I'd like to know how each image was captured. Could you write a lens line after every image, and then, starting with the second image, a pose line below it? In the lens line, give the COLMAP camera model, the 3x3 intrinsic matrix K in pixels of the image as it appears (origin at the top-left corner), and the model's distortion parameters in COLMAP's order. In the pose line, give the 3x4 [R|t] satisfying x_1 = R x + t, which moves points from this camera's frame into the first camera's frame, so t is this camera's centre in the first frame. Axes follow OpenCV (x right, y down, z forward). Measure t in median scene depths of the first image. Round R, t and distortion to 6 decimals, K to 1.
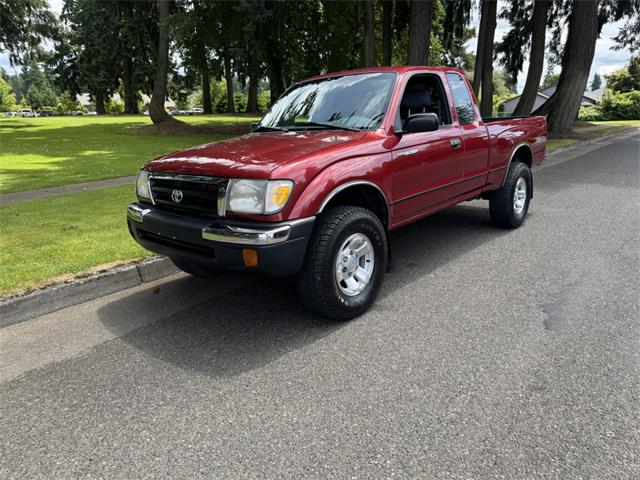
lens RADIAL K [[465.8, 0, 320.0], [0, 465.8, 240.0], [0, 0, 1]] dist [0.003853, 0.001336]
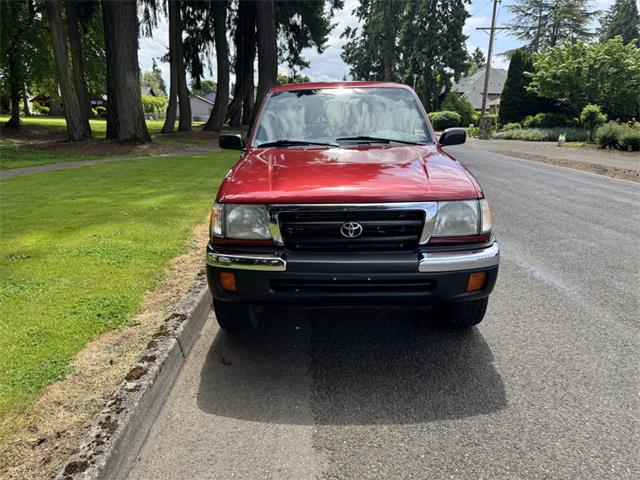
lens RADIAL K [[465.8, 0, 320.0], [0, 465.8, 240.0], [0, 0, 1]] dist [0.003853, 0.001336]
pose [[0.759327, -0.149175, 0.633380, -0.689273], [0.151069, 0.987186, 0.051395, -0.100642], [-0.632931, 0.056658, 0.772132, 0.318440]]
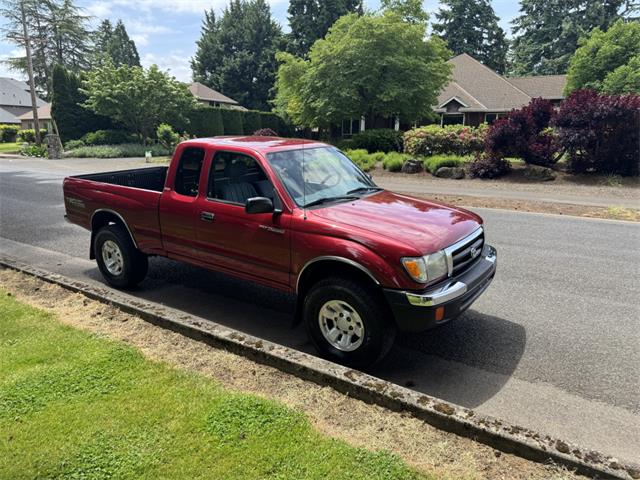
lens RADIAL K [[465.8, 0, 320.0], [0, 465.8, 240.0], [0, 0, 1]] dist [0.003853, 0.001336]
pose [[-0.116718, -0.220516, 0.968375, -1.179013], [0.257102, 0.935093, 0.243926, -0.437923], [-0.959310, 0.277442, -0.052447, 1.172918]]
